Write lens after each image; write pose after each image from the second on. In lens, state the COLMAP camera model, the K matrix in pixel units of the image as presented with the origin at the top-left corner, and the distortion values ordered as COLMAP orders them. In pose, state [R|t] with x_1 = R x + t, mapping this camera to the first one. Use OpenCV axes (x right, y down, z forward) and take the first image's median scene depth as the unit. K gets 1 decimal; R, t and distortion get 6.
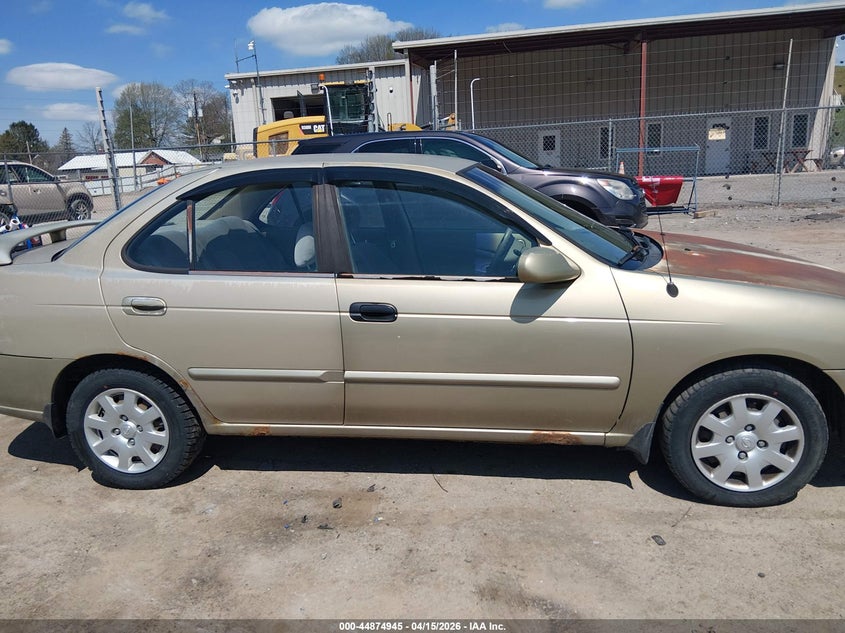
lens RADIAL K [[672.0, 0, 418.8], [0, 672.0, 315.4], [0, 0, 1]] dist [0.118266, -0.203712]
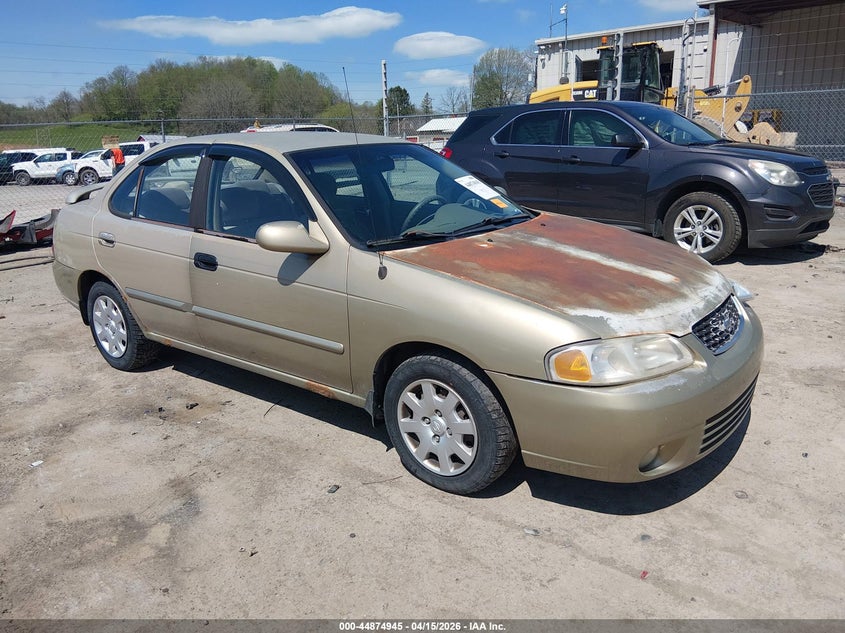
lens RADIAL K [[672.0, 0, 418.8], [0, 672.0, 315.4], [0, 0, 1]] dist [0.118266, -0.203712]
pose [[0.863135, 0.154716, -0.480688, 0.162082], [-0.129042, 0.987881, 0.086252, -0.011949], [0.488207, -0.012419, 0.872640, 0.014759]]
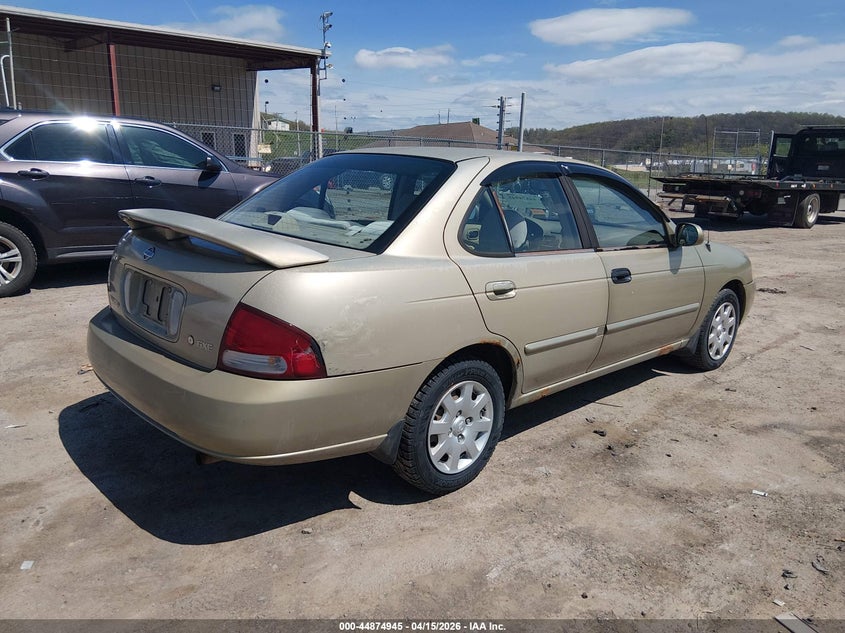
lens RADIAL K [[674.9, 0, 422.2], [0, 674.9, 325.0], [0, 0, 1]] dist [0.008457, -0.001971]
pose [[0.597244, -0.129945, 0.791463, -0.239553], [0.129841, 0.989437, 0.064471, -0.008010], [-0.791480, 0.064259, 0.607808, 0.092438]]
